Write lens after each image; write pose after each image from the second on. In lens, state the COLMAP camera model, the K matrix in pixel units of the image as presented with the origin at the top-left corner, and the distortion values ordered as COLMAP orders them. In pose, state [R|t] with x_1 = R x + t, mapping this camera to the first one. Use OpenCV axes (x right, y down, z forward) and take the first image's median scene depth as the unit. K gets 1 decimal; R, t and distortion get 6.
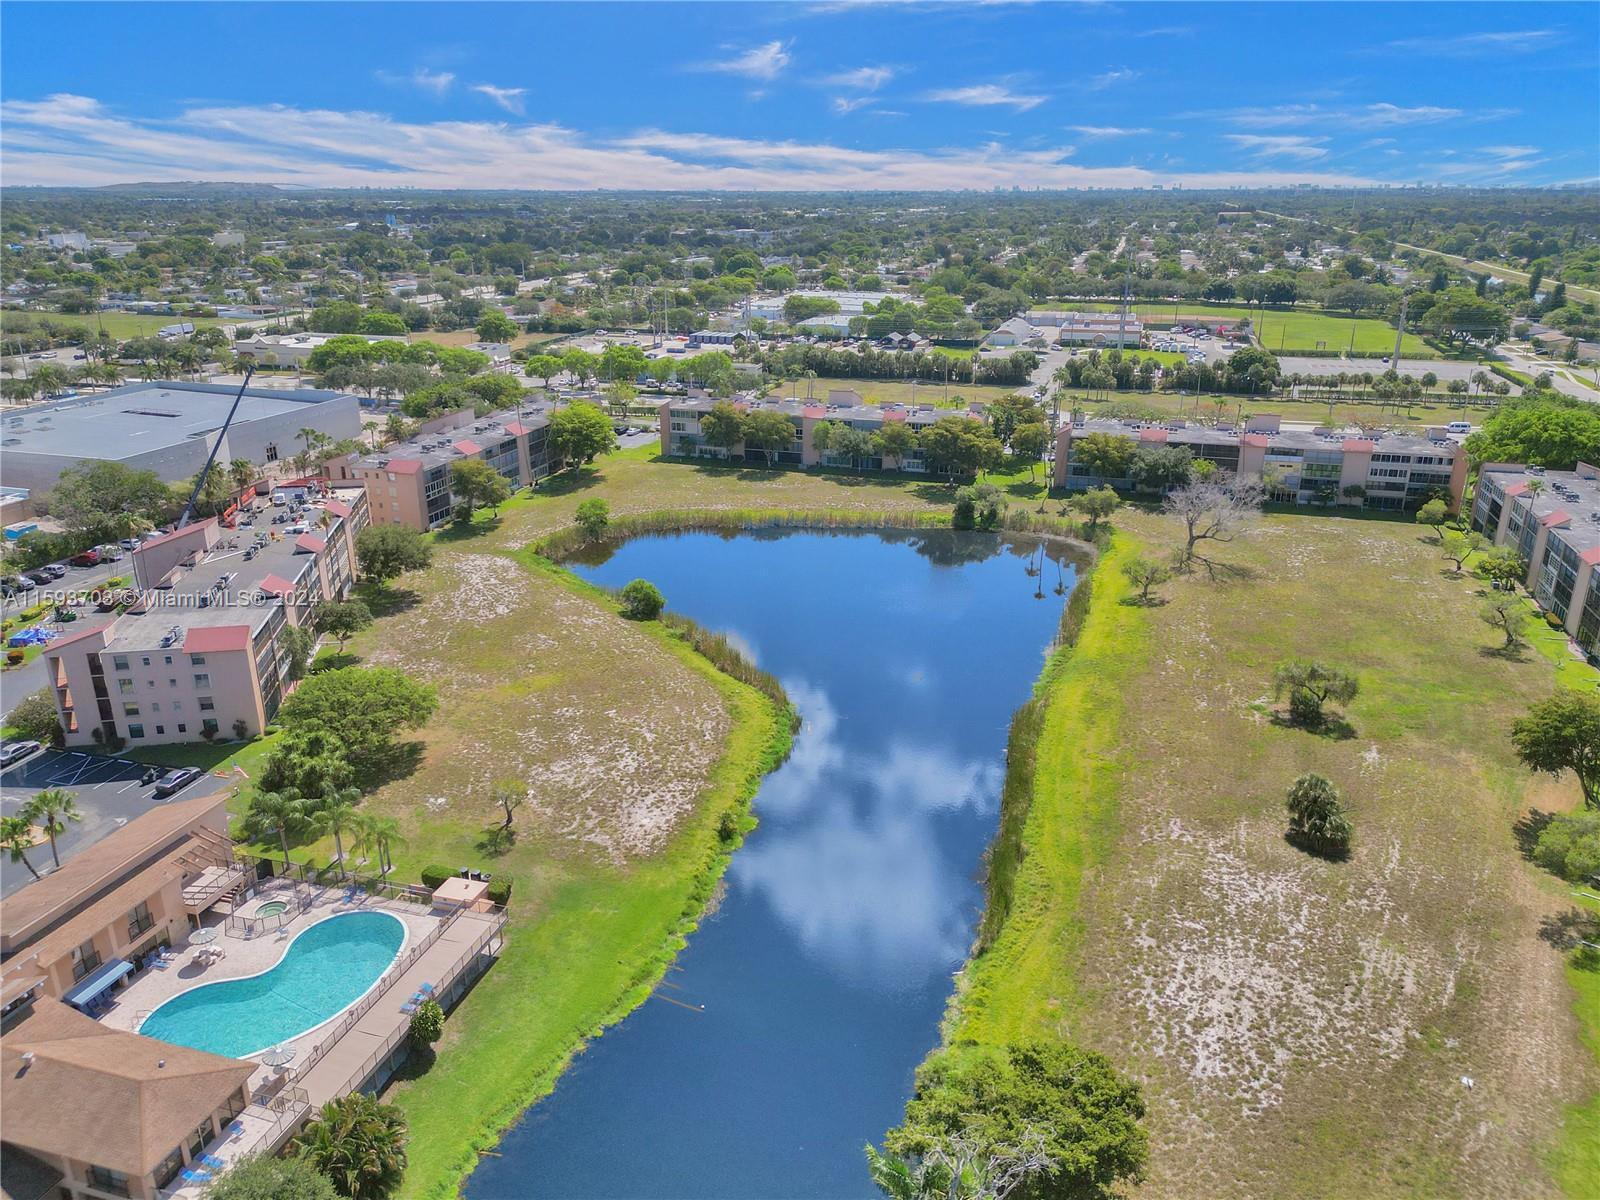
lens RADIAL K [[1124.4, 0, 795.5], [0, 1124.4, 629.9], [0, 0, 1]] dist [0.109241, -0.121378]
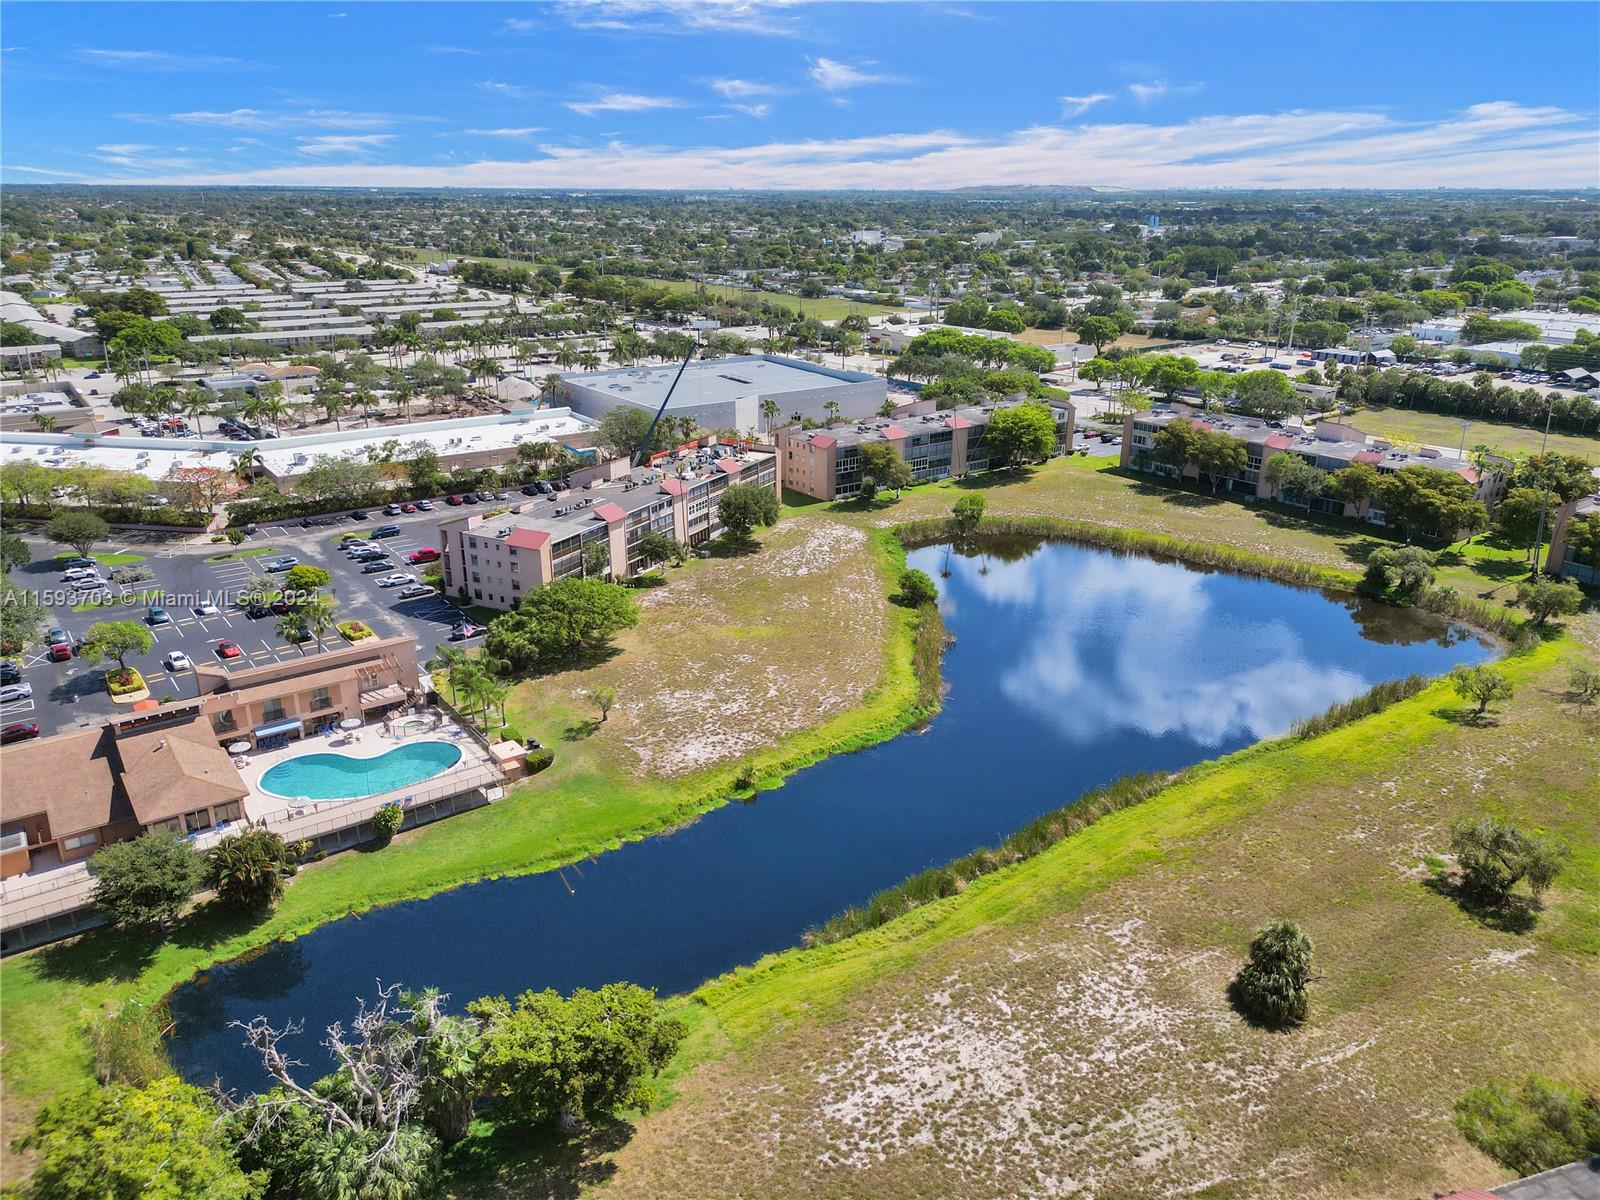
lens RADIAL K [[1124.4, 0, 795.5], [0, 1124.4, 629.9], [0, 0, 1]] dist [0.109241, -0.121378]
pose [[0.799297, 0.222316, -0.558300, 0.371068], [-0.222973, 0.972449, 0.068010, -0.035354], [0.558038, 0.070126, 0.826847, 0.068391]]
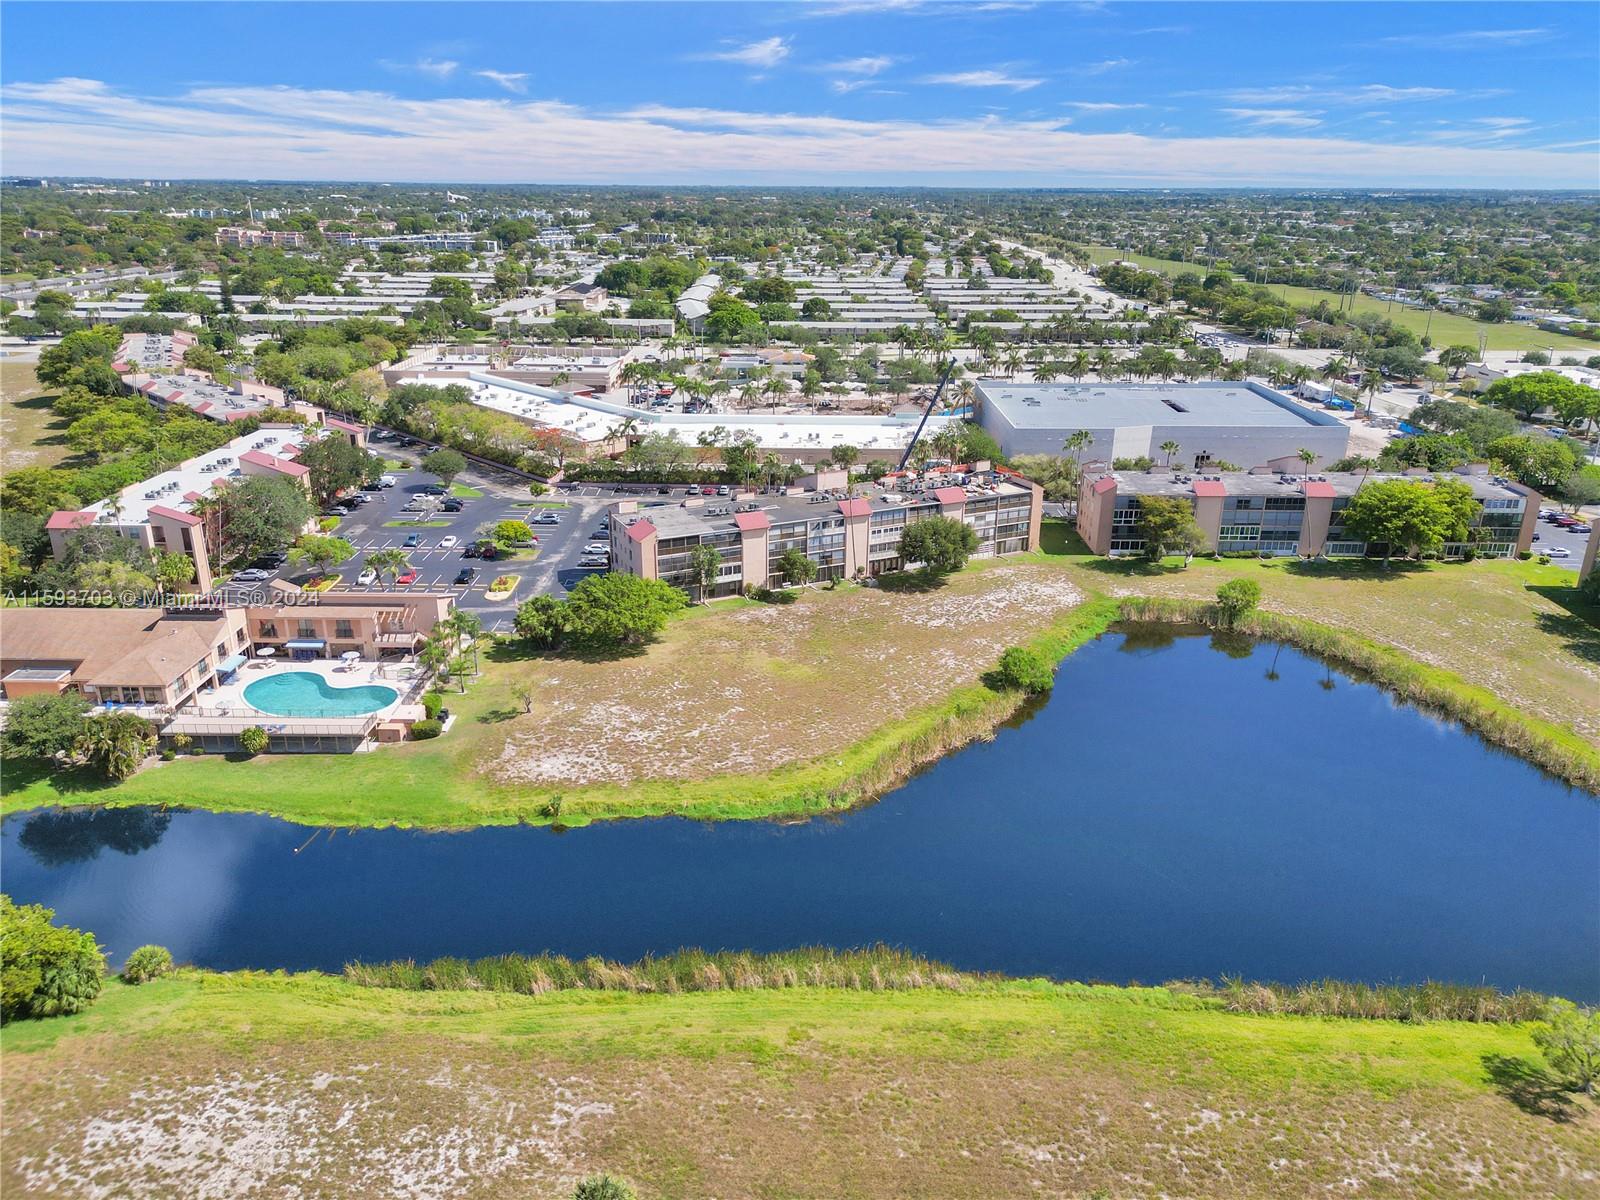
lens RADIAL K [[1124.4, 0, 795.5], [0, 1124.4, 629.9], [0, 0, 1]] dist [0.109241, -0.121378]
pose [[0.287695, 0.356296, -0.888979, 0.587484], [-0.358522, 0.900796, 0.245007, -0.209067], [0.888084, 0.248231, 0.386894, 0.495537]]
